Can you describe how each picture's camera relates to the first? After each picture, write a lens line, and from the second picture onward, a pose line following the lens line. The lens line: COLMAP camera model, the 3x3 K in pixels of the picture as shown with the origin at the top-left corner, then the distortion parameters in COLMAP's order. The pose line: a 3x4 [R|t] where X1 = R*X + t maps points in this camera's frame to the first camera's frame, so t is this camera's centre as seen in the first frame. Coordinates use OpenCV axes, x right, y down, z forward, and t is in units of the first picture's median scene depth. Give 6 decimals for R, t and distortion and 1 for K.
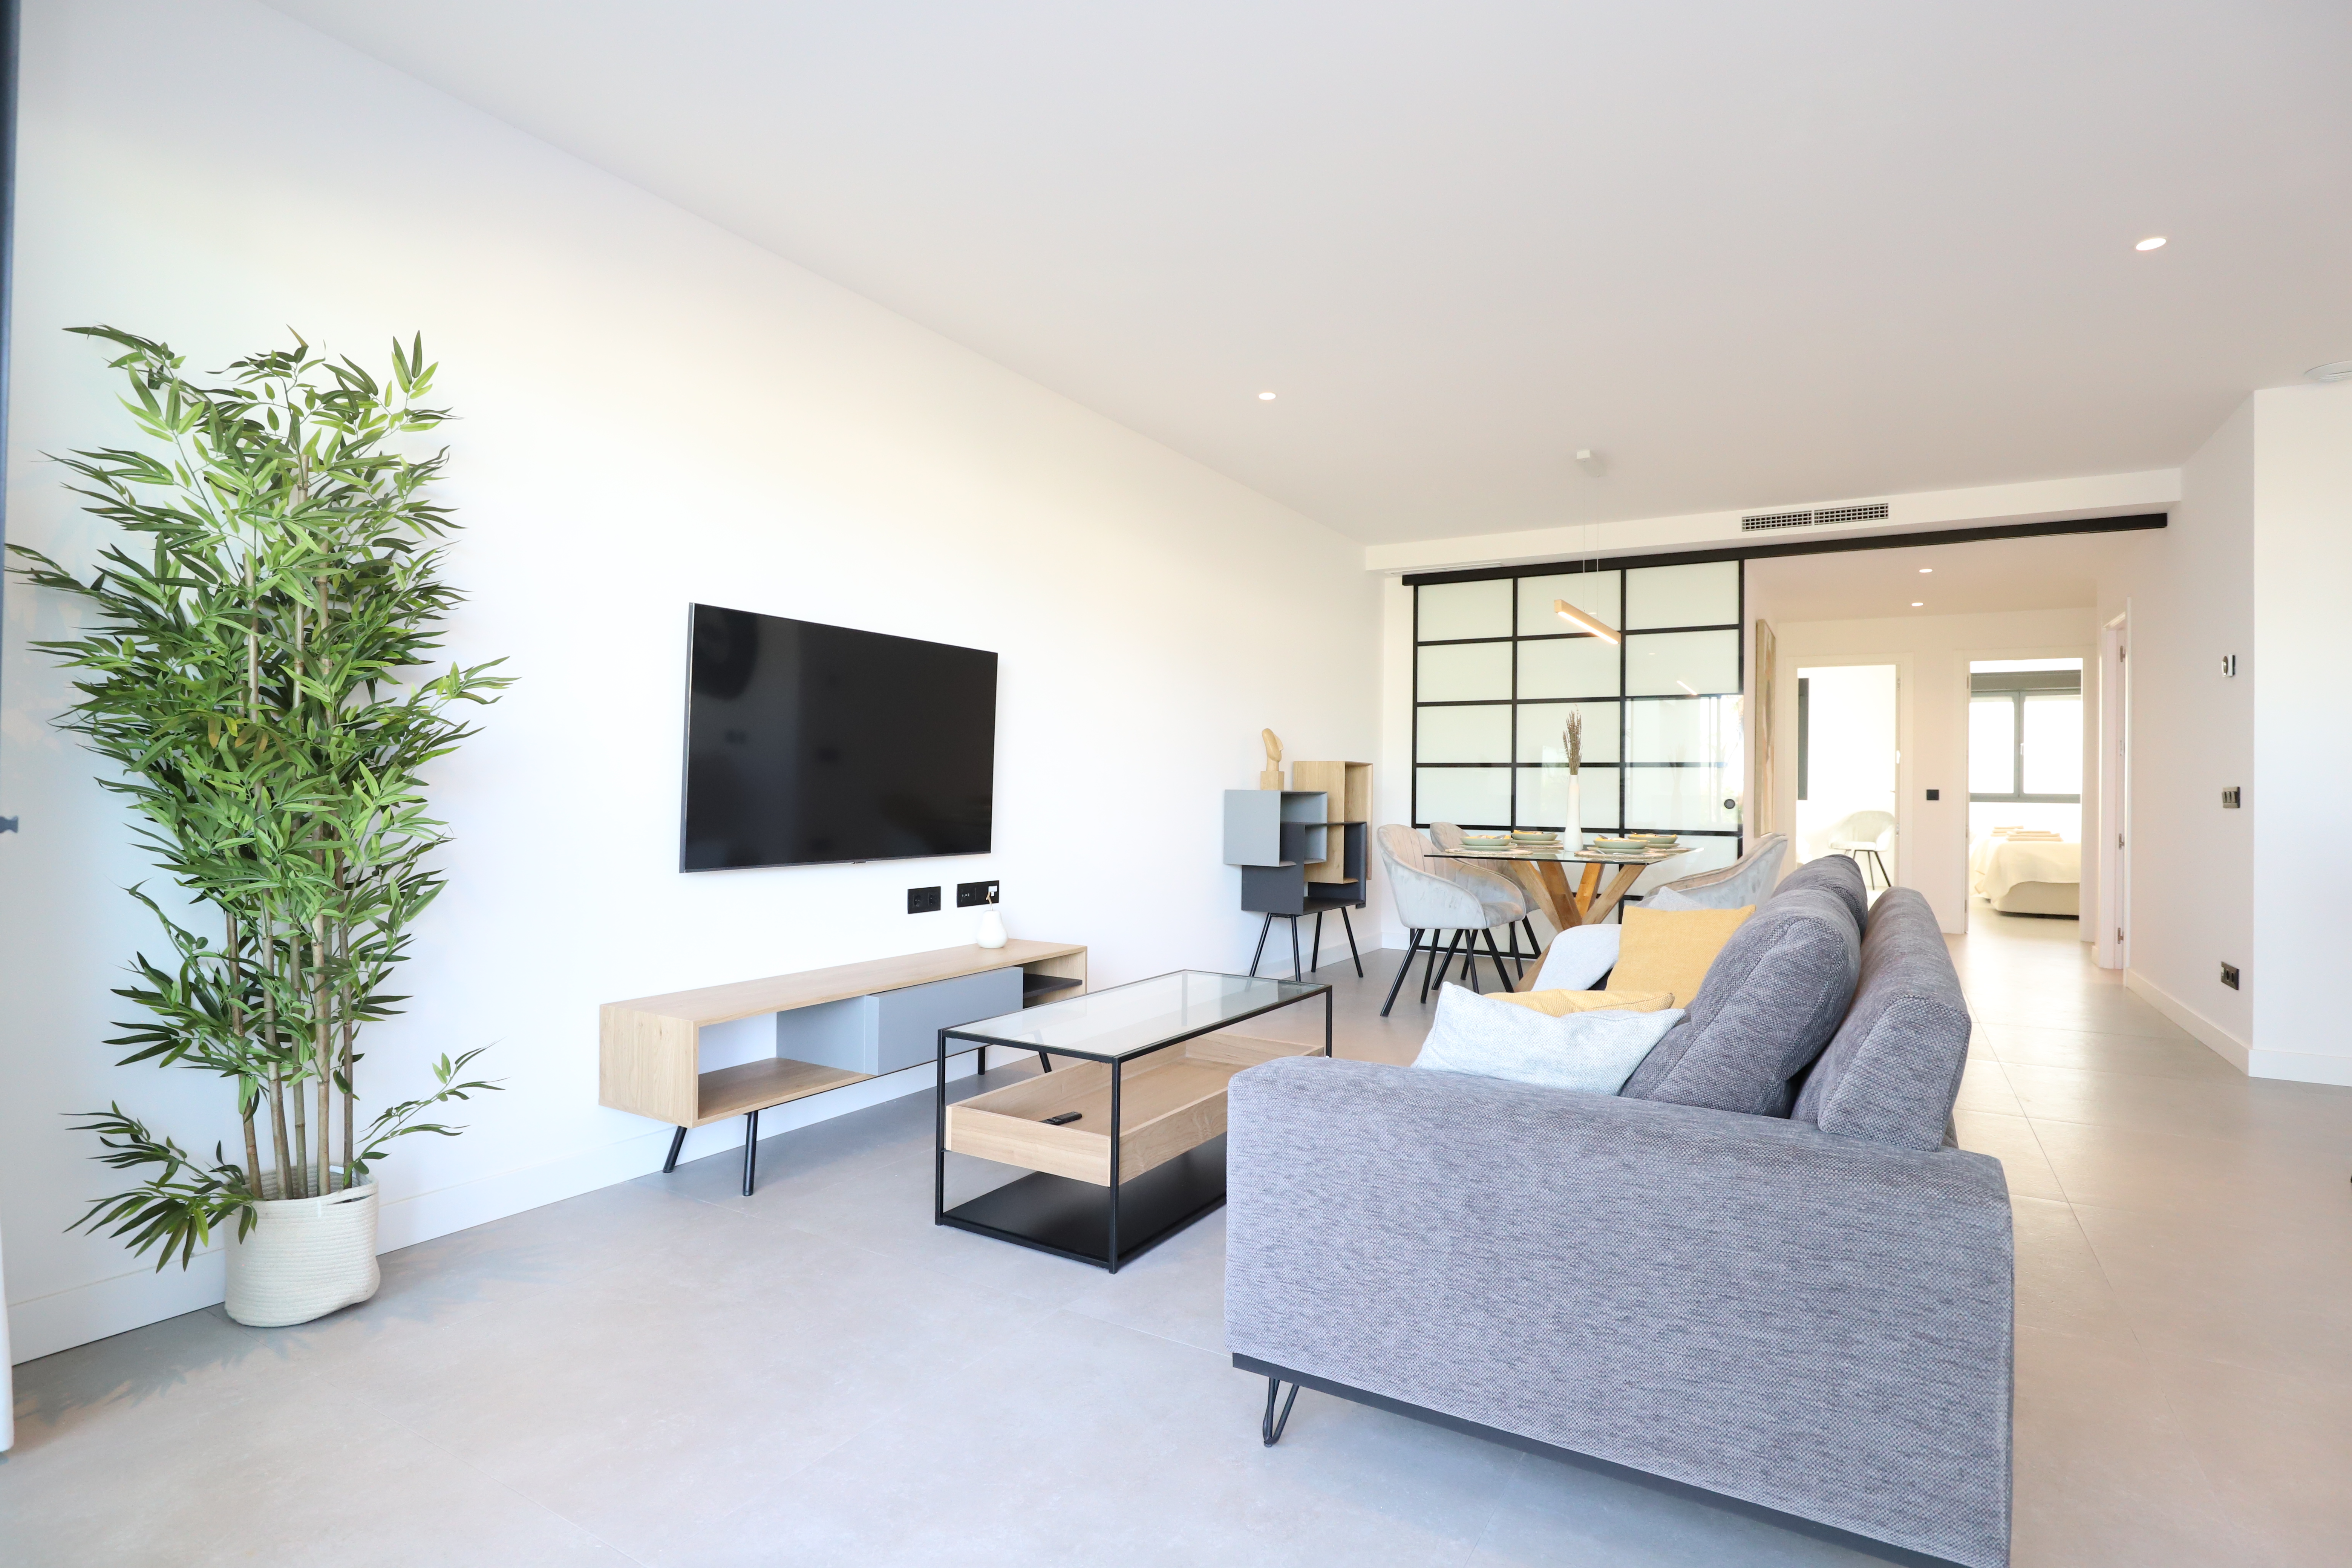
lens RADIAL K [[1155.2, 0, 1179.3], [0, 1155.2, 772.5], [0, 0, 1]] dist [-0.018546, 0.000009]
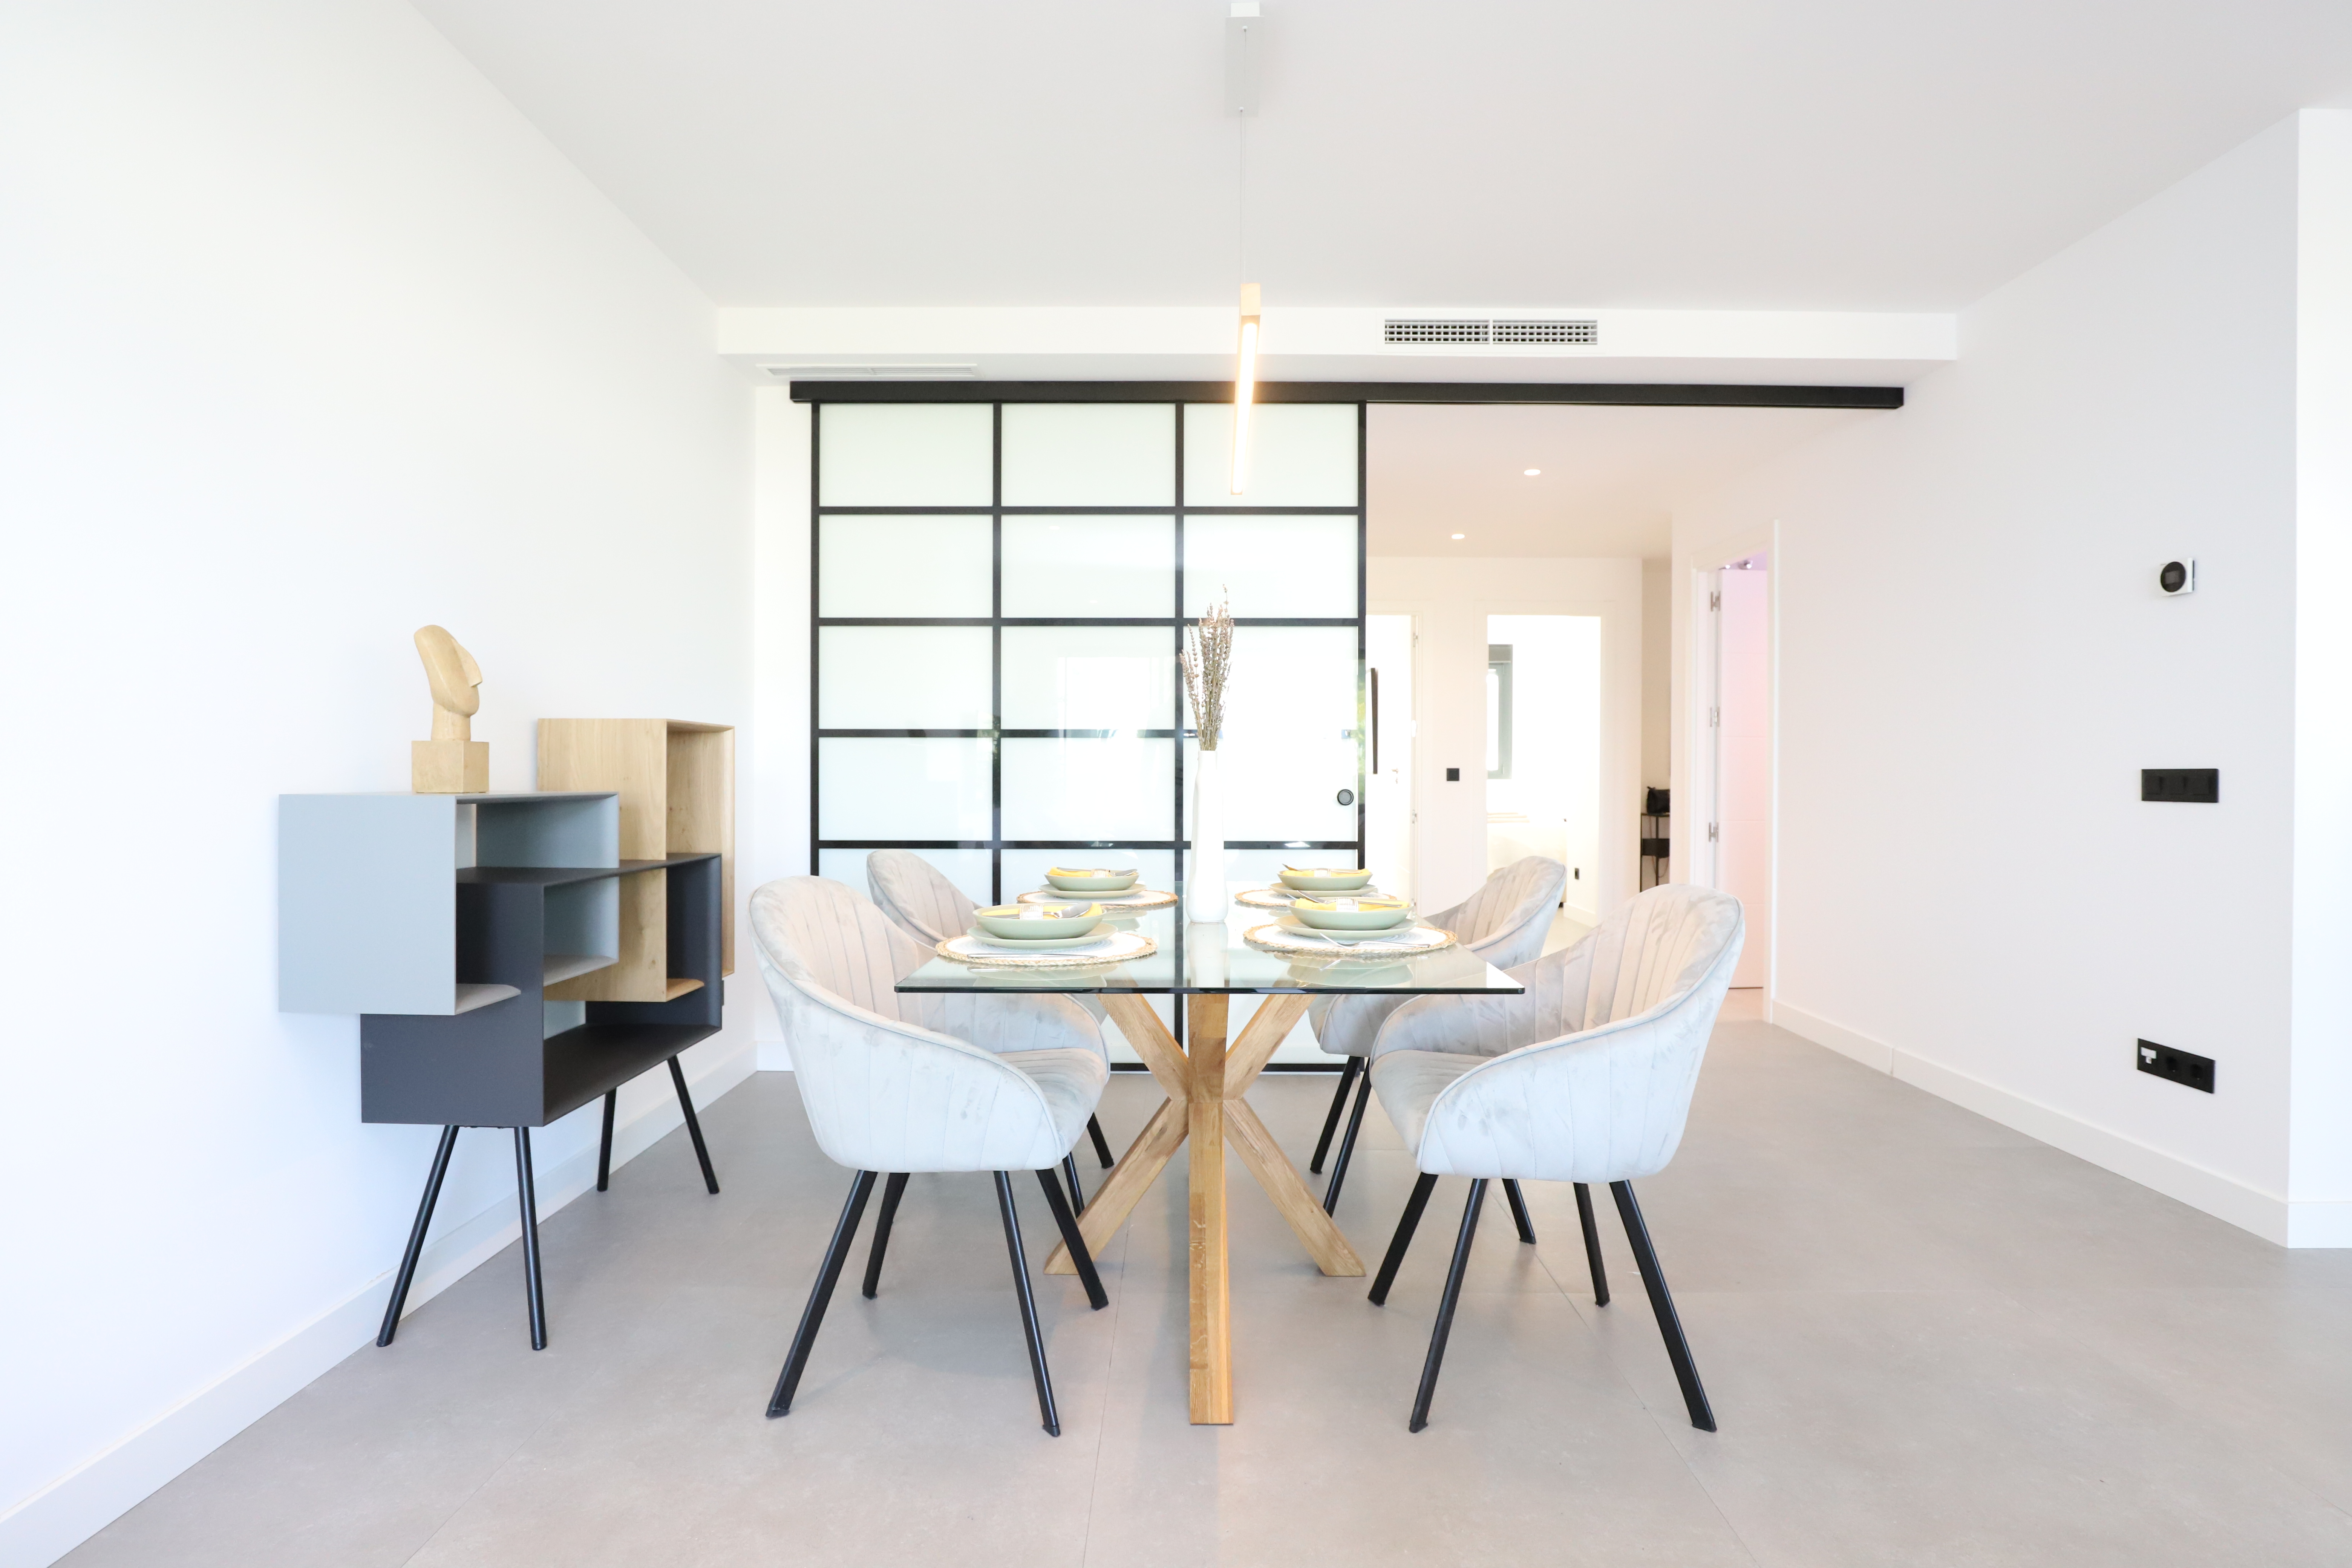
lens RADIAL K [[1155.2, 0, 1179.3], [0, 1155.2, 772.5], [0, 0, 1]] dist [-0.018546, 0.000009]
pose [[0.859596, -0.011221, 0.510851, 0.077292], [0.000781, 0.999787, 0.020647, 0.000993], [-0.510973, -0.017349, 0.859422, 0.467412]]
